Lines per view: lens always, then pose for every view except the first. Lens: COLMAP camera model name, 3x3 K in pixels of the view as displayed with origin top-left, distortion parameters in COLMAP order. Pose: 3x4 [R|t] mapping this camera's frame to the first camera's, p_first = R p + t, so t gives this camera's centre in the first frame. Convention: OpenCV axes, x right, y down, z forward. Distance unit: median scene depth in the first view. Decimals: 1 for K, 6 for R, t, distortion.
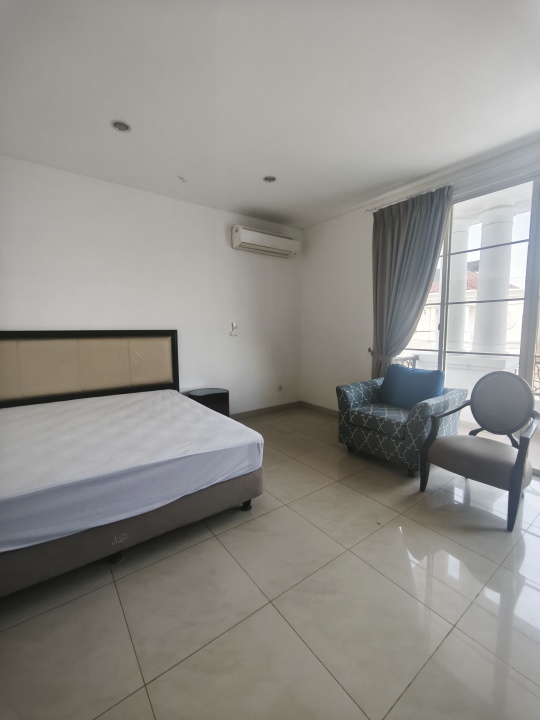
lens RADIAL K [[306.8, 0, 269.3], [0, 306.8, 356.8], [0, 0, 1]] dist [0.001200, -0.000568]
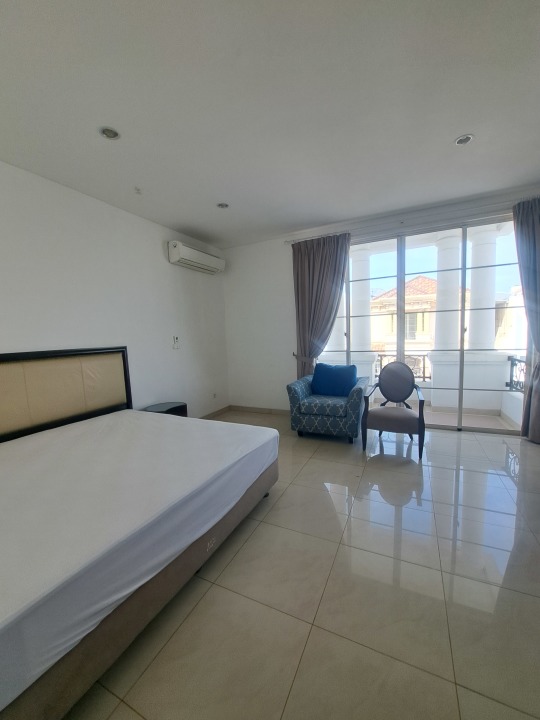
lens RADIAL K [[291.7, 0, 272.6], [0, 291.7, 364.4], [0, 0, 1]] dist [-0.003409, -0.000266]
pose [[0.882129, -0.081842, 0.463842, -0.361458], [0.081314, 0.996464, 0.021179, -0.015331], [-0.463935, 0.019034, 0.885665, -0.002961]]
